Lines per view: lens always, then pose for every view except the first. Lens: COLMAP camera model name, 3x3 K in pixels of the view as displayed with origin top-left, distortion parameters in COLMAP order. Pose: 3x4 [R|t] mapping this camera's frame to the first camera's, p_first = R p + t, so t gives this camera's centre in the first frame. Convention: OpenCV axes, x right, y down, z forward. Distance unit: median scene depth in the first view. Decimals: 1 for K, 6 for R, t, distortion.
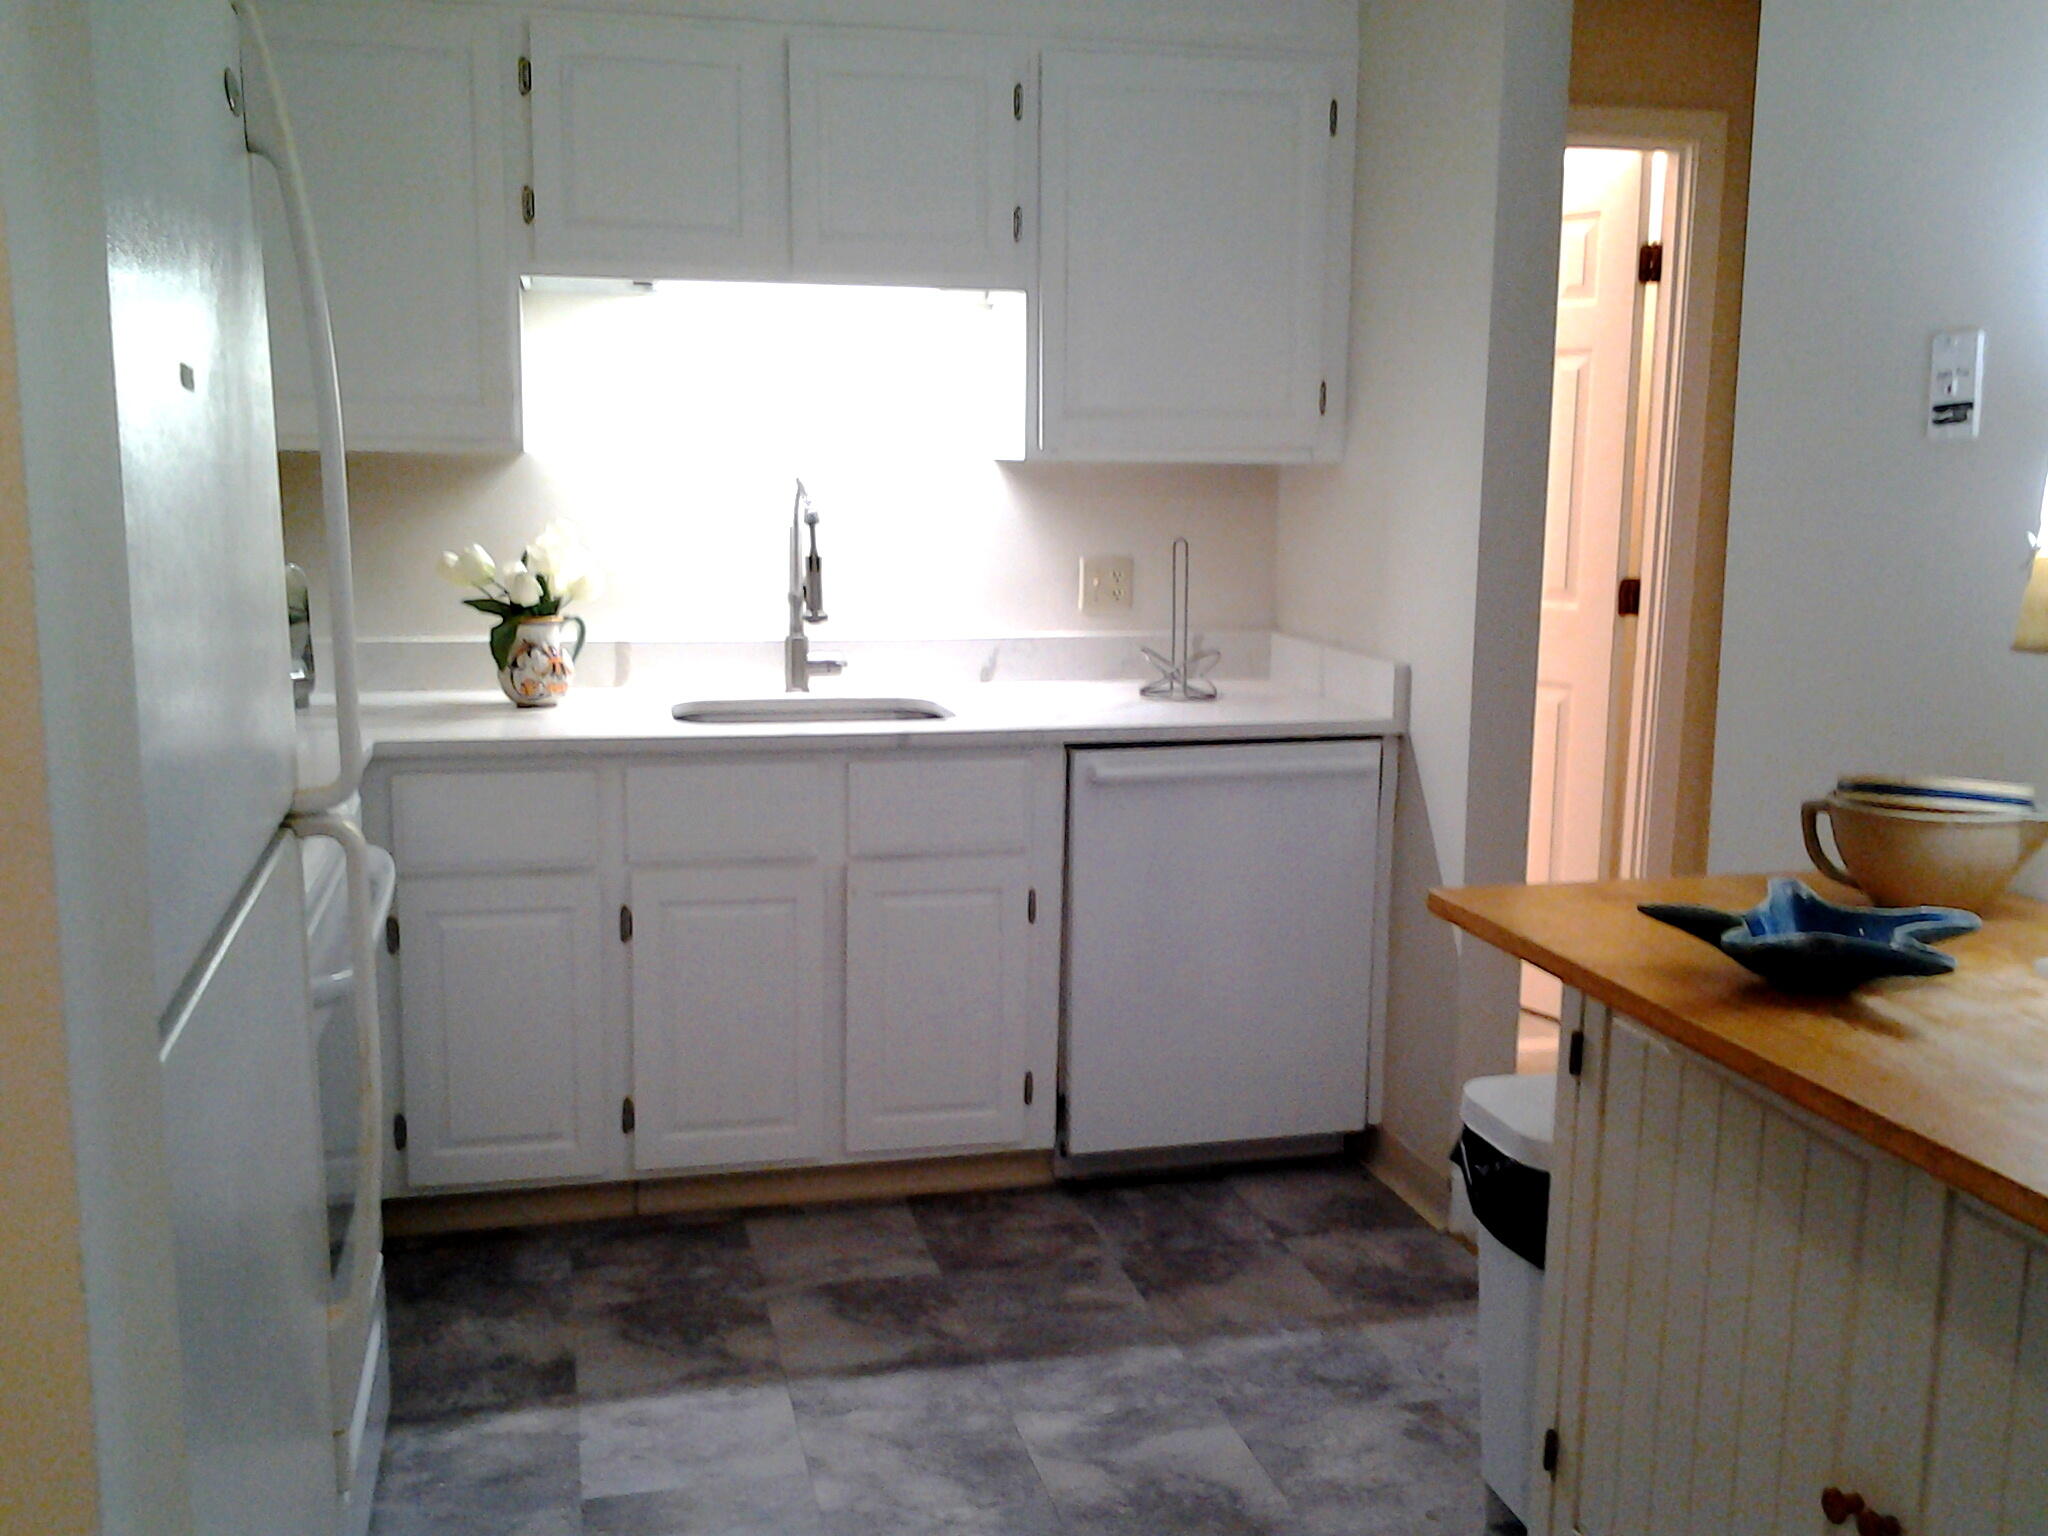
lens RADIAL K [[2032.1, 0, 1018.2], [0, 2032.1, 770.3], [0, 0, 1]] dist [0.096933, -0.188379]
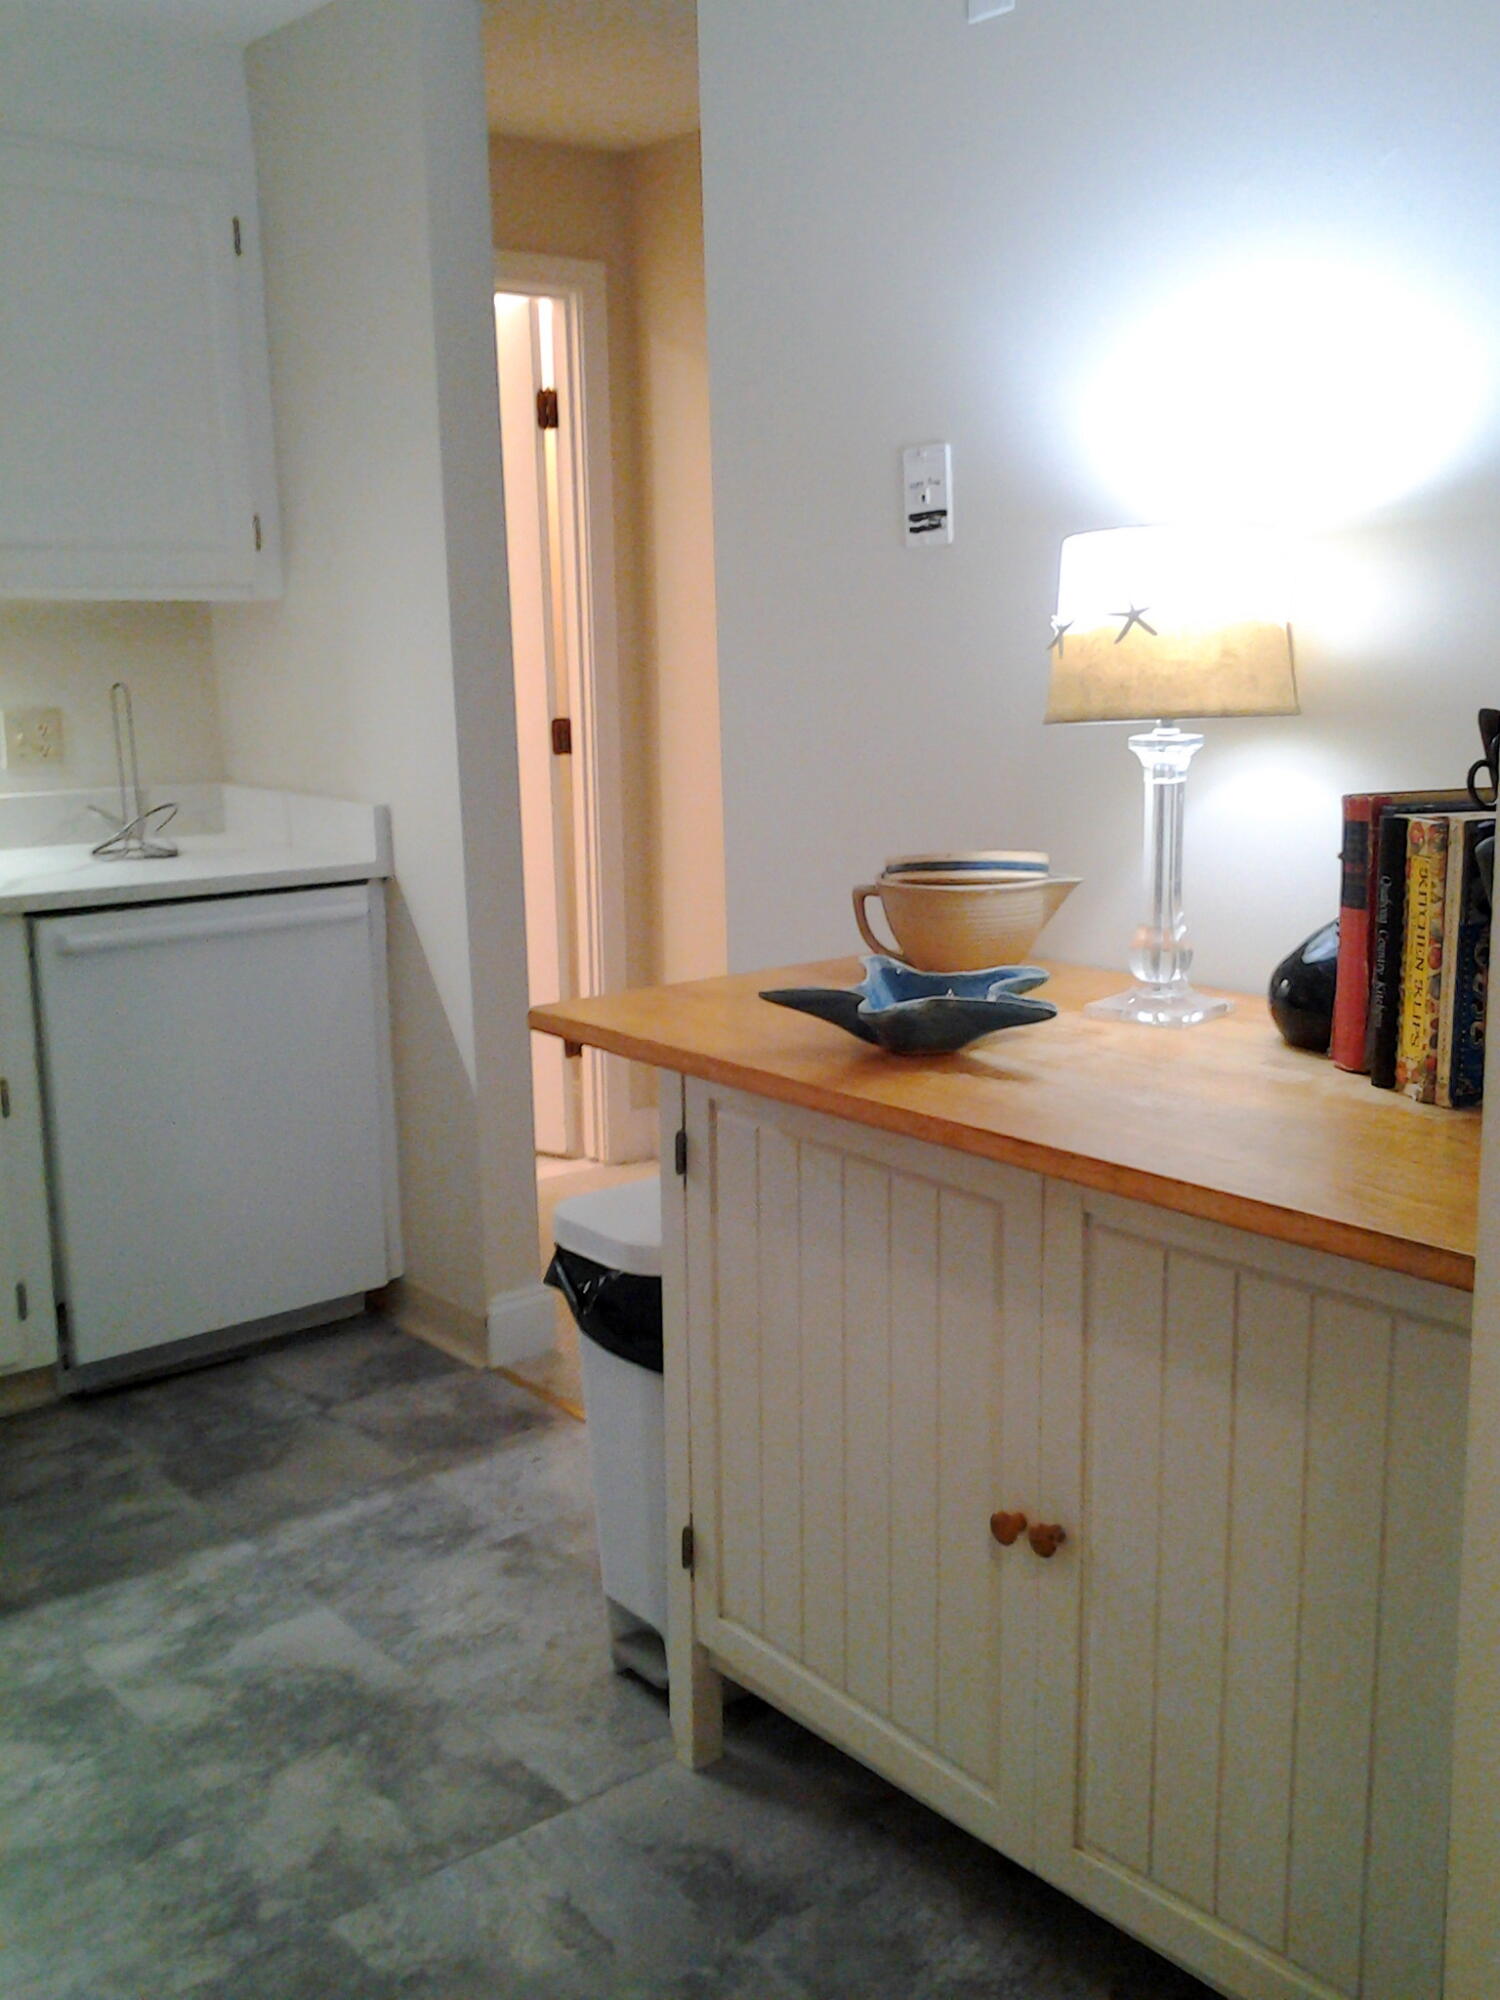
lens RADIAL K [[1984.4, 0, 755.8], [0, 1984.4, 998.6], [0, 0, 1]] dist [0.096933, -0.188379]
pose [[0.896213, -0.100669, 0.432052, -0.083826], [0.091091, 0.994920, 0.042868, 0.018165], [-0.434172, 0.000937, 0.900830, 0.077507]]
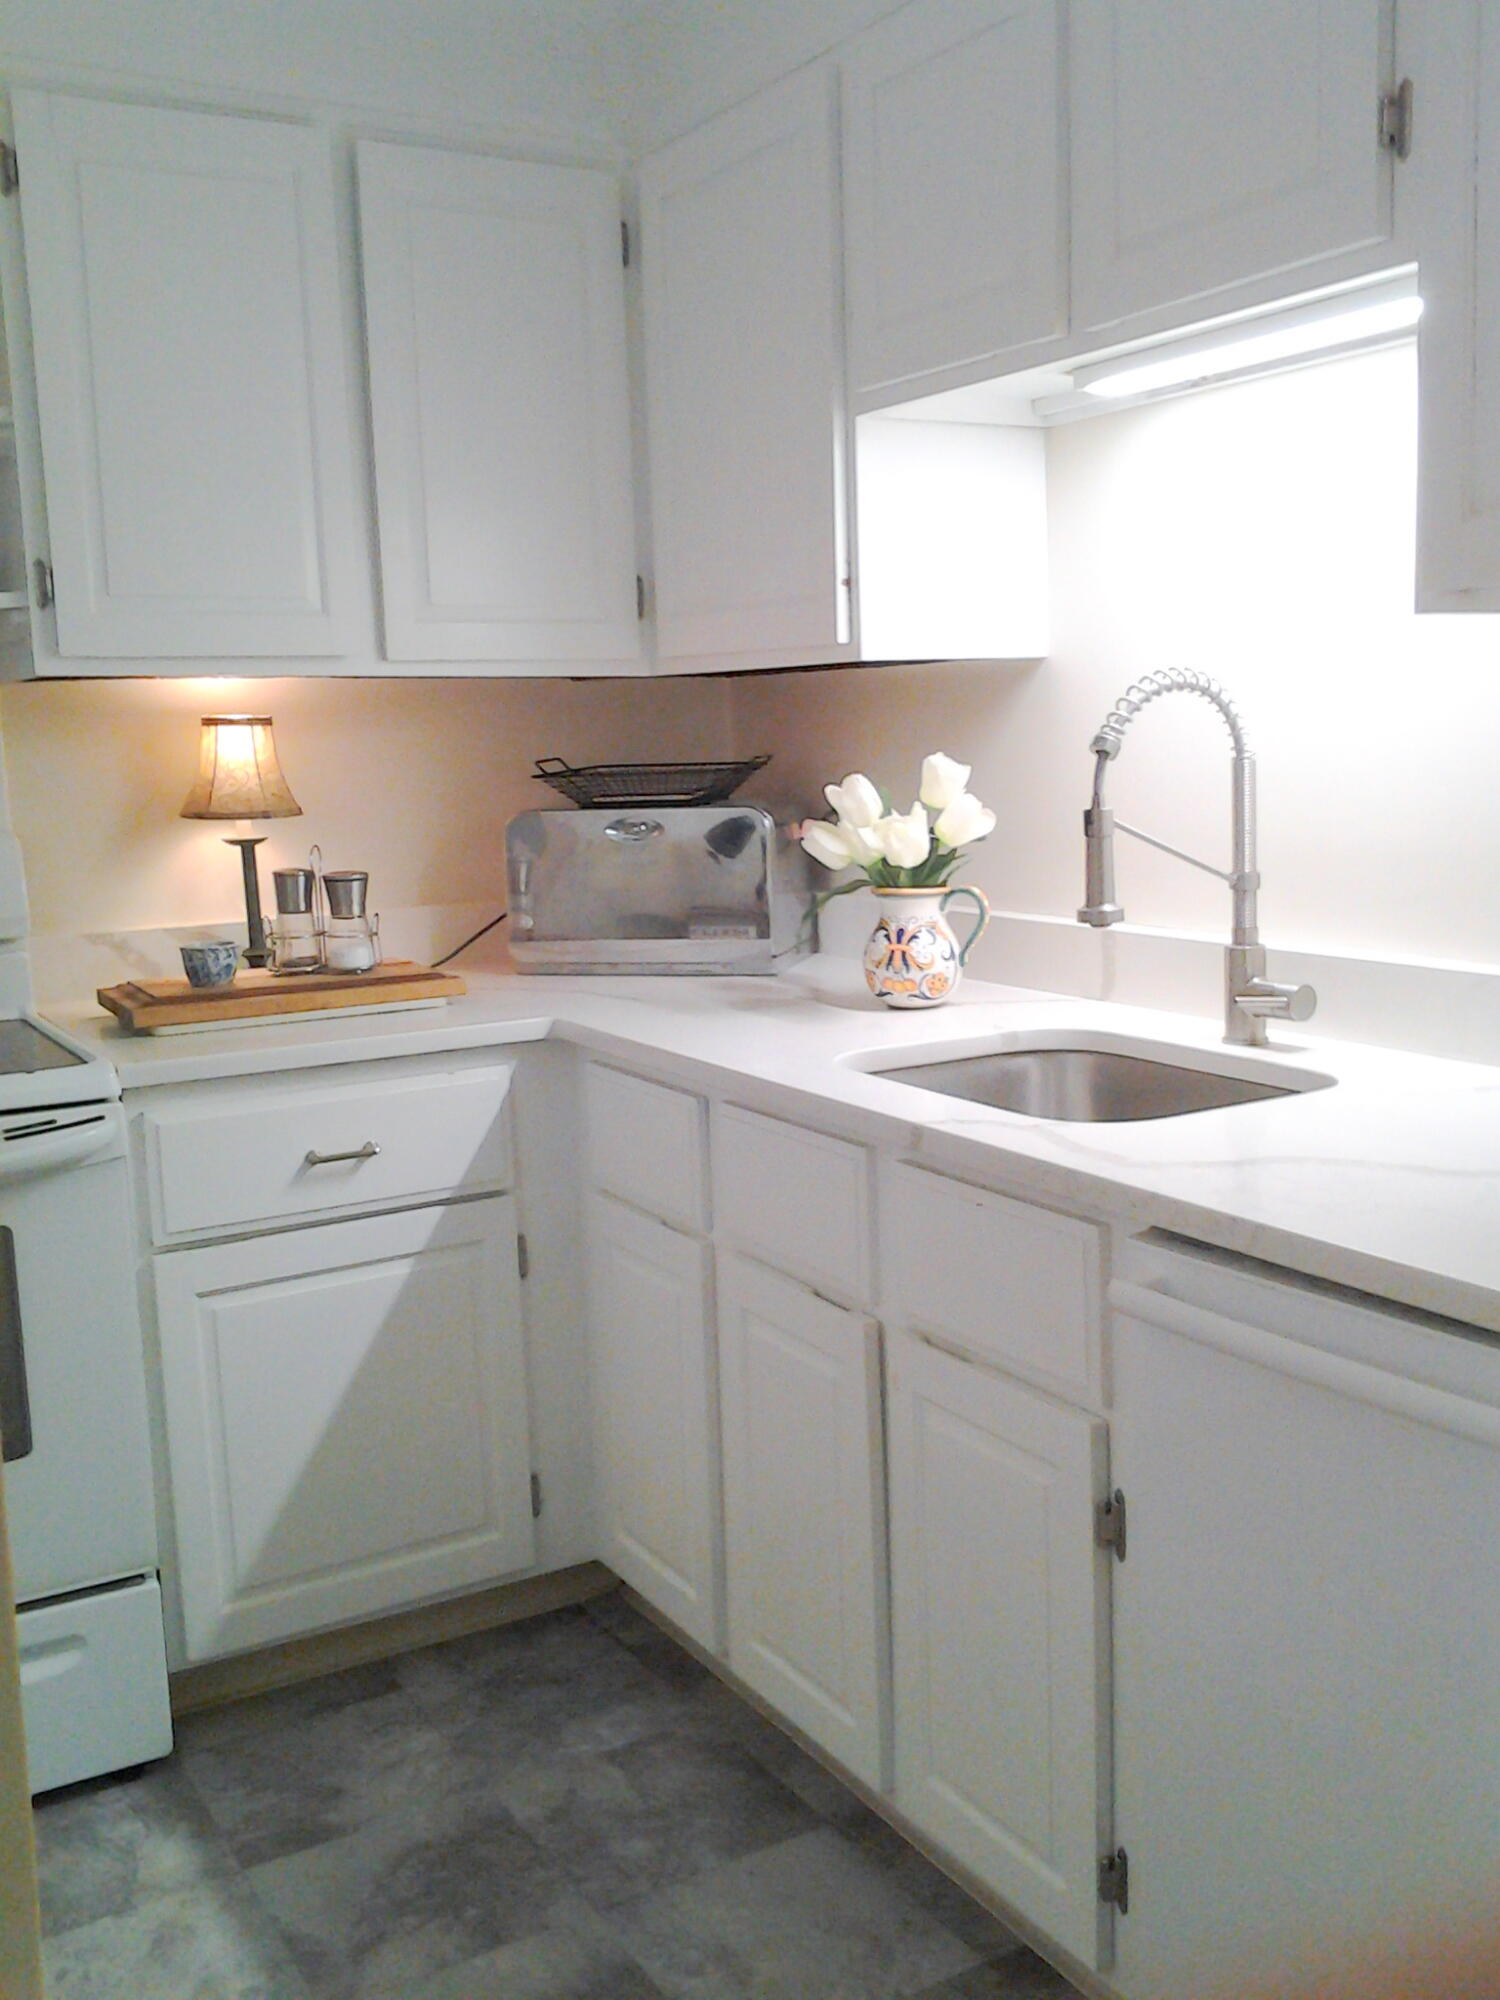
lens RADIAL K [[1911.8, 0, 811.1], [0, 1911.8, 994.0], [0, 0, 1]] dist [0.038136, -0.083357]
pose [[0.308116, 0.109944, -0.944975, 0.486637], [-0.118356, 0.990013, 0.076593, -0.103223], [0.943958, 0.088244, 0.318051, 0.914398]]
